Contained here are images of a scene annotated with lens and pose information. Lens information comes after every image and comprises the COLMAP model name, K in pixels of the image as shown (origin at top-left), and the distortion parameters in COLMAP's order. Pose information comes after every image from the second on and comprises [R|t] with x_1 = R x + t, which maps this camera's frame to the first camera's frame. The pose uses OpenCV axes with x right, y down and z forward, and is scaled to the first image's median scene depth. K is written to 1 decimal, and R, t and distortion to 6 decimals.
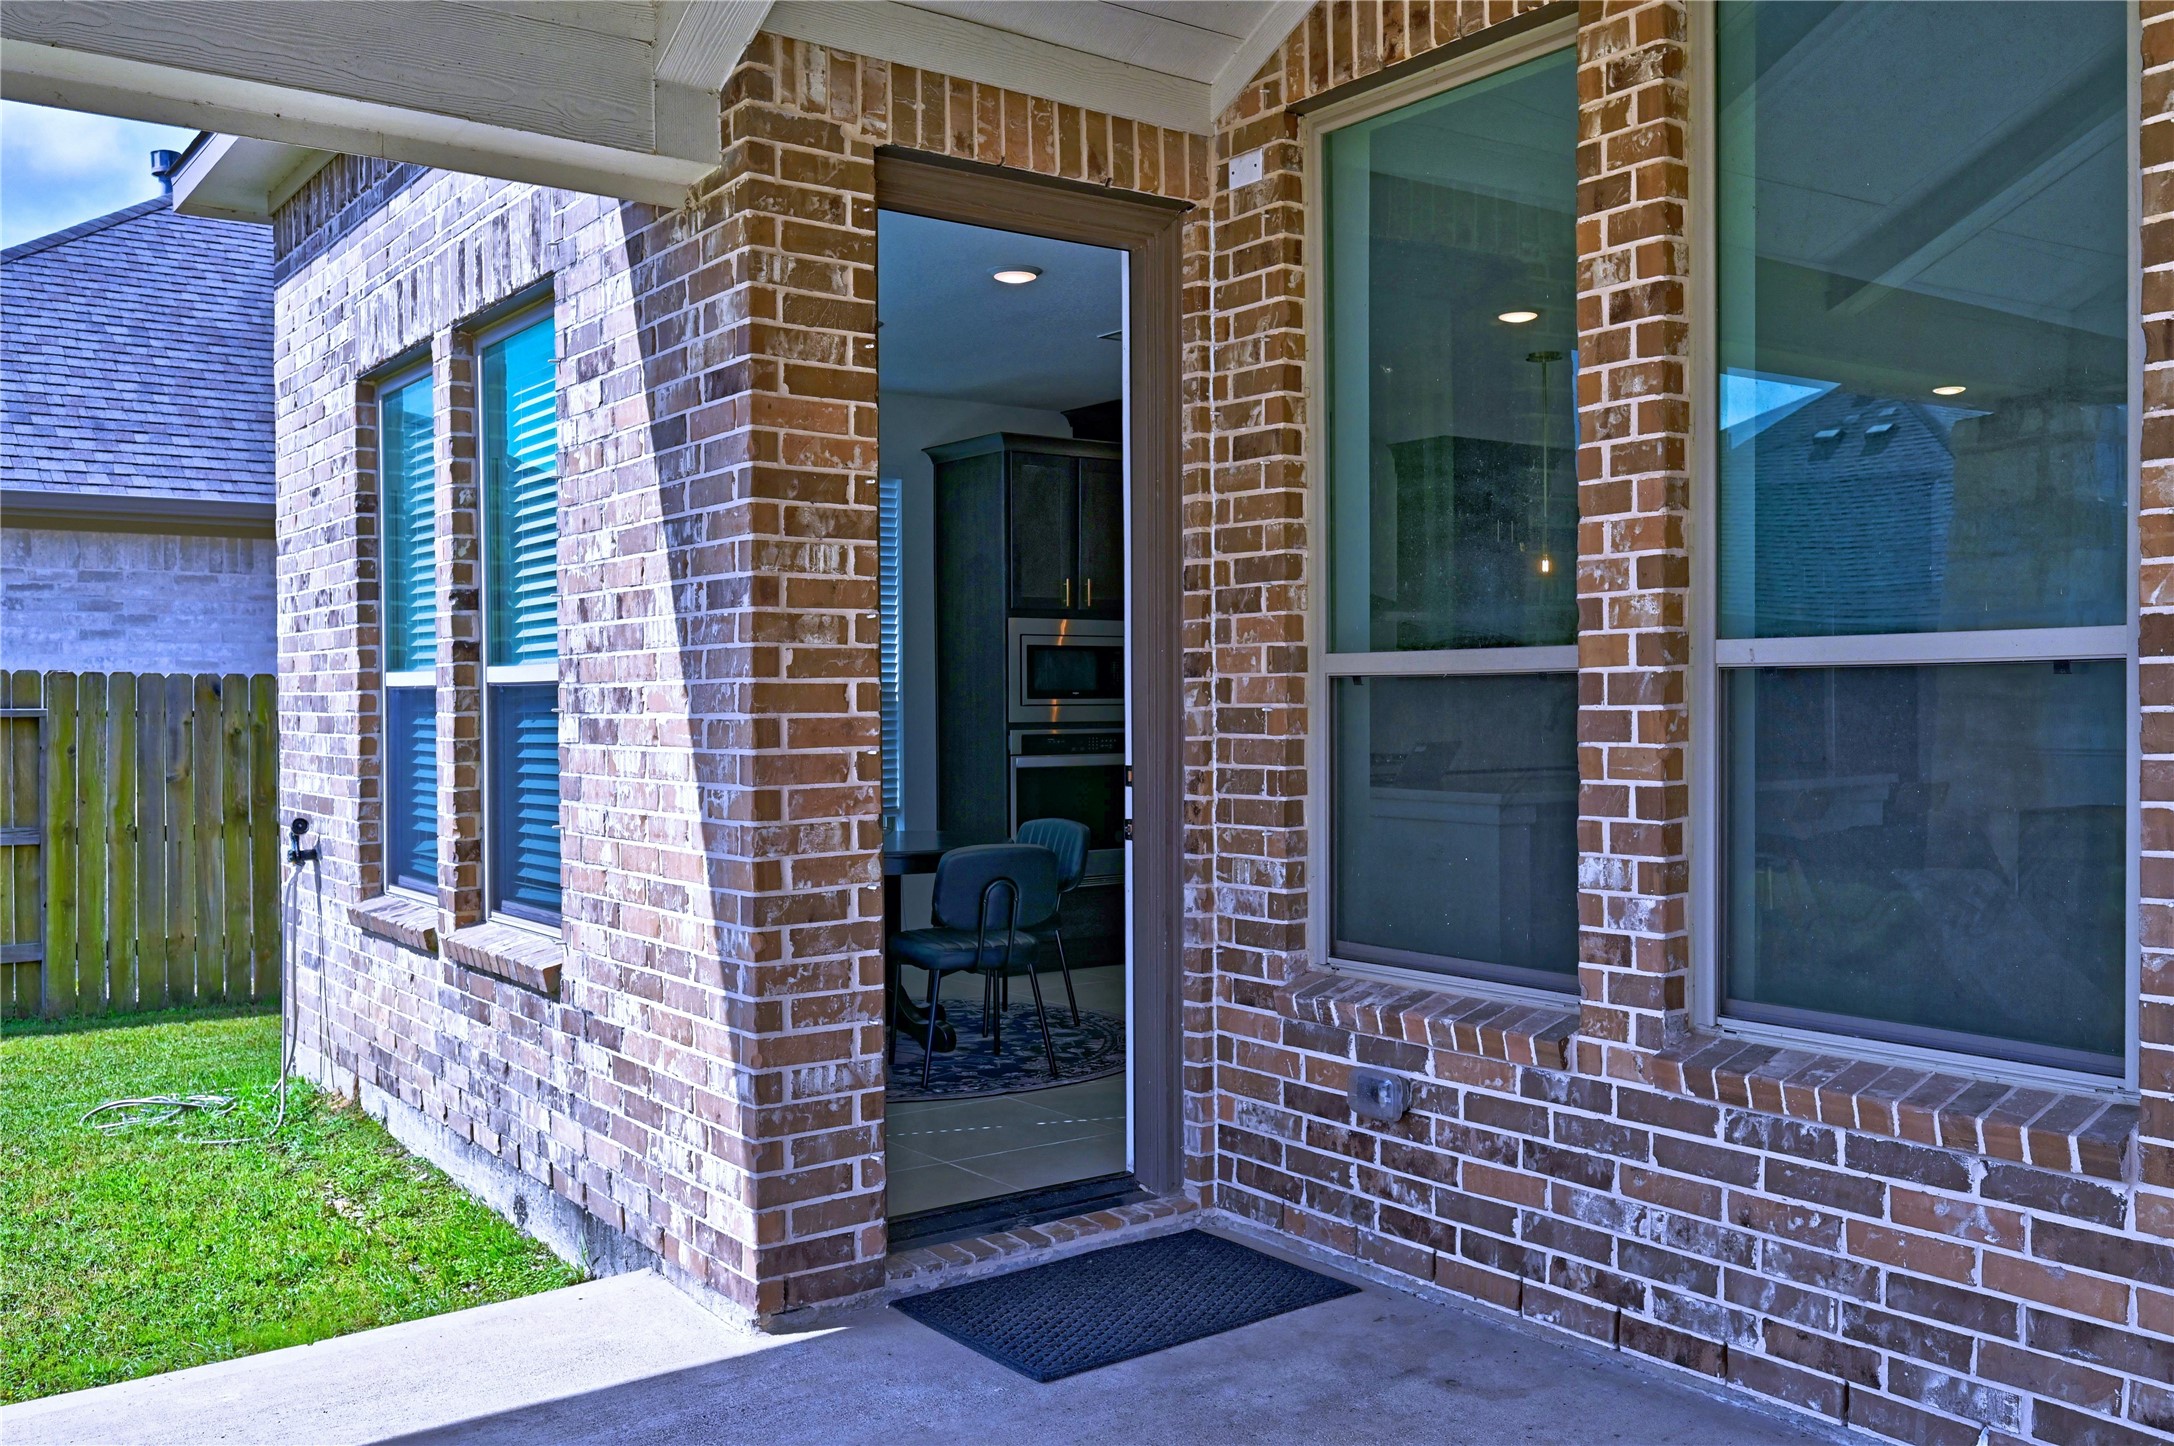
lens RADIAL K [[1875.7, 0, 1089.6], [0, 1875.7, 719.7], [0, 0, 1]] dist [0.001308, 0.000995]
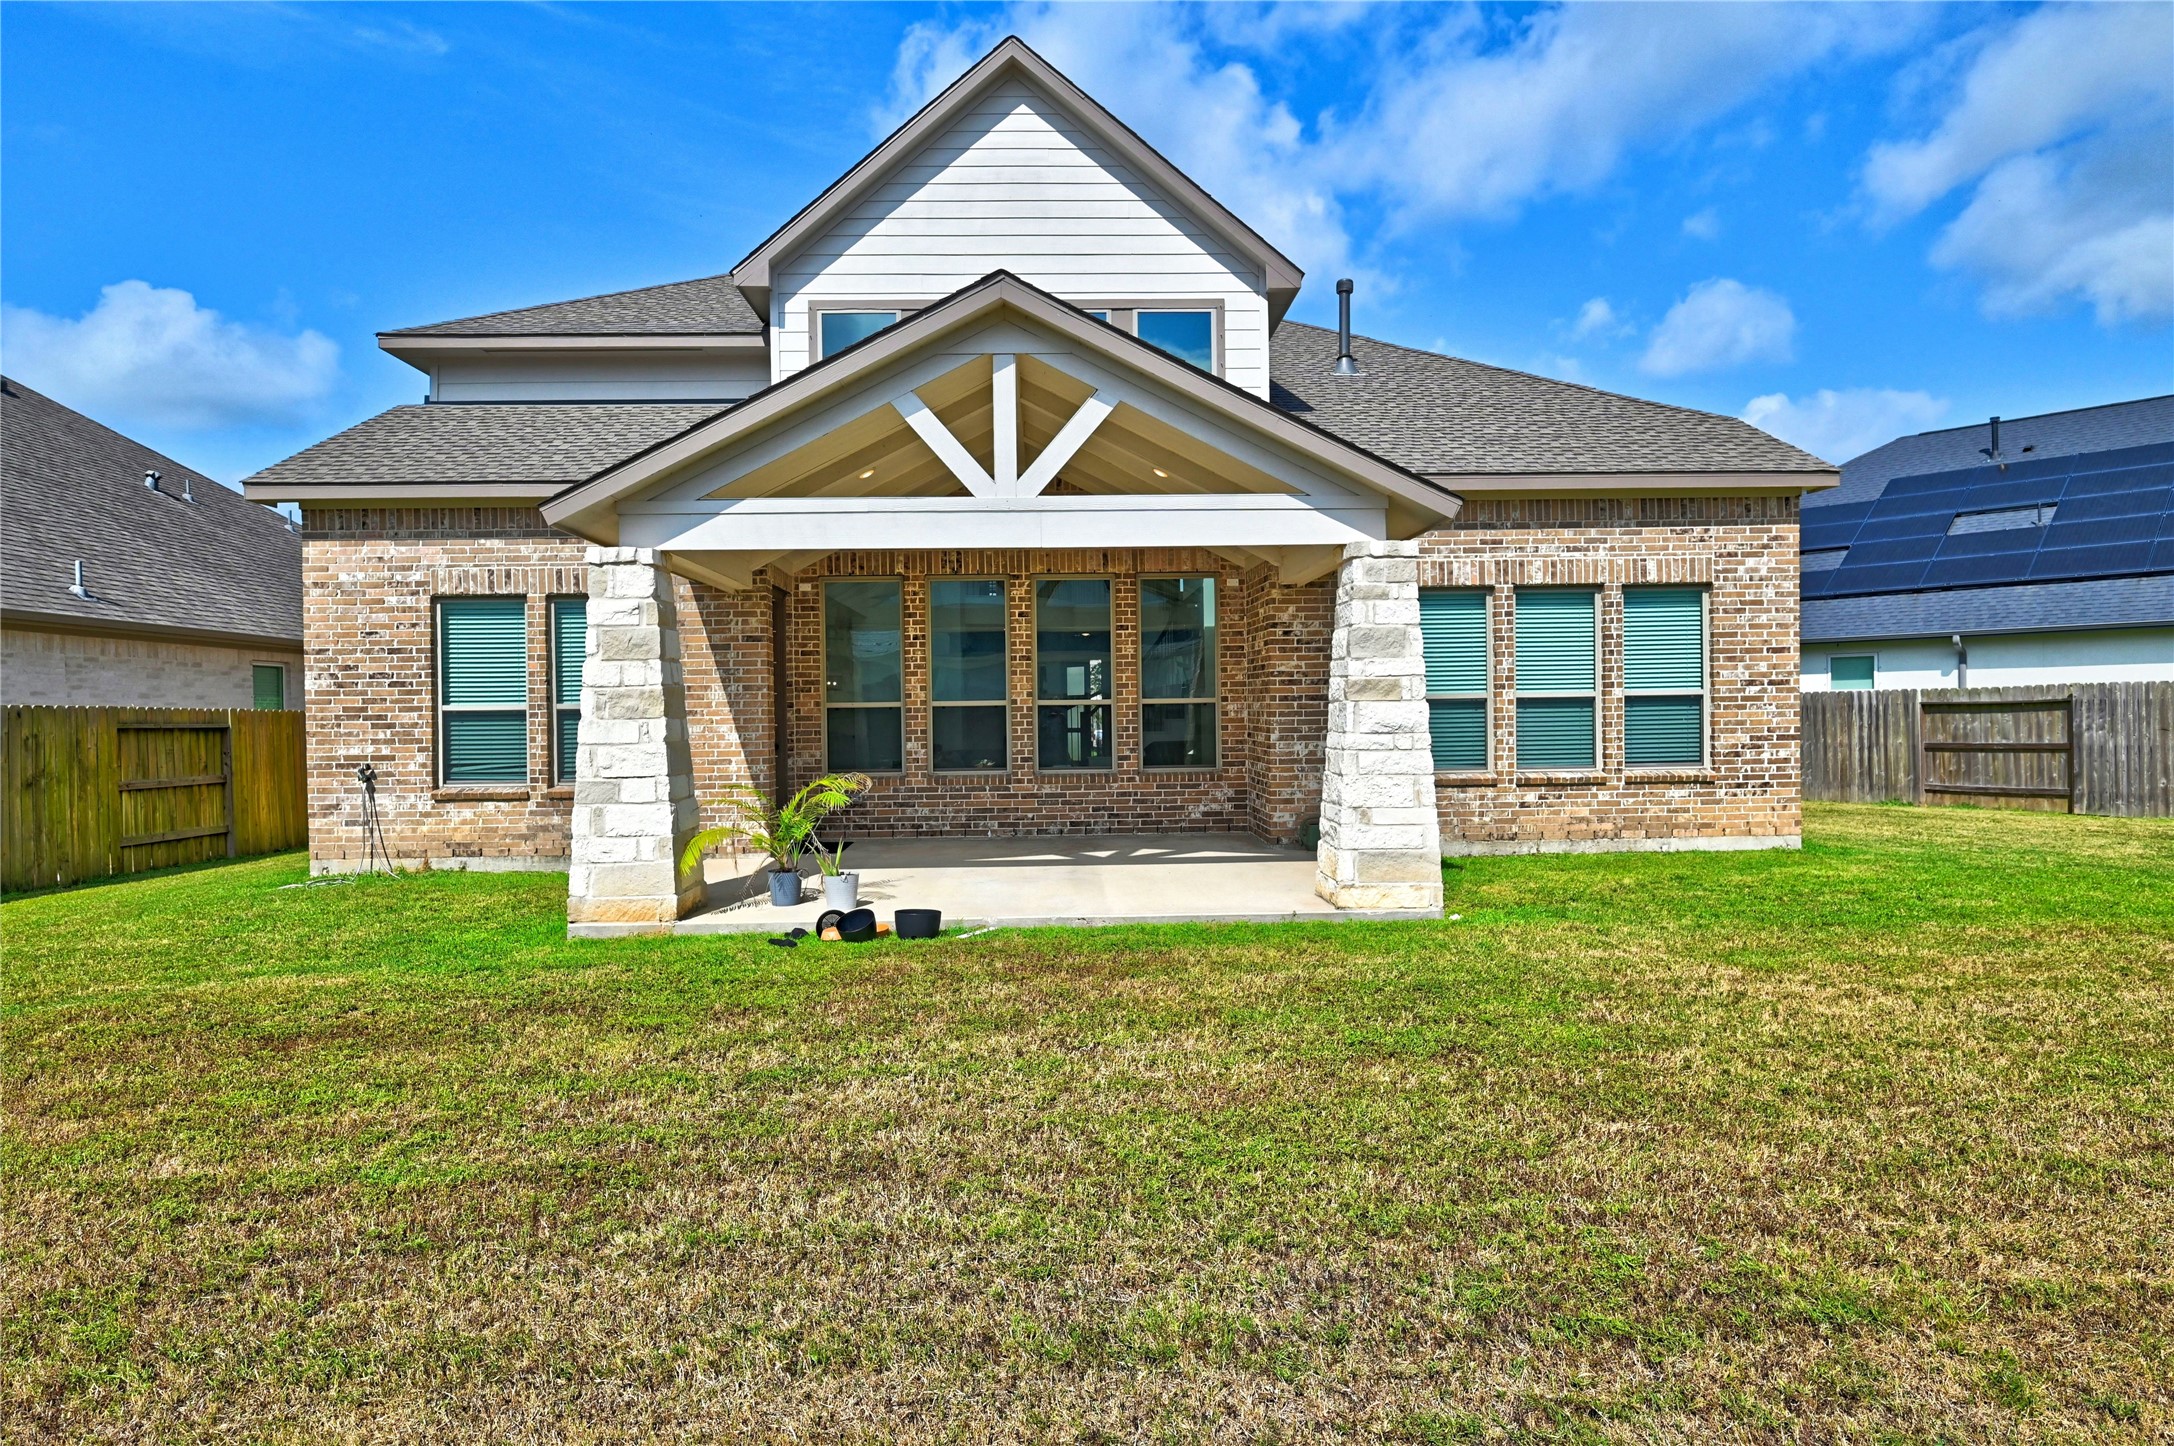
lens RADIAL K [[1208.6, 0, 1085.9], [0, 1208.6, 722.3], [0, 0, 1]] dist [-0.003608, -0.000301]
pose [[0.567024, -0.006197, 0.823678, -1.992688], [0.018510, 0.999815, -0.005220, 0.038527], [-0.823493, 0.018206, 0.567034, -1.161850]]
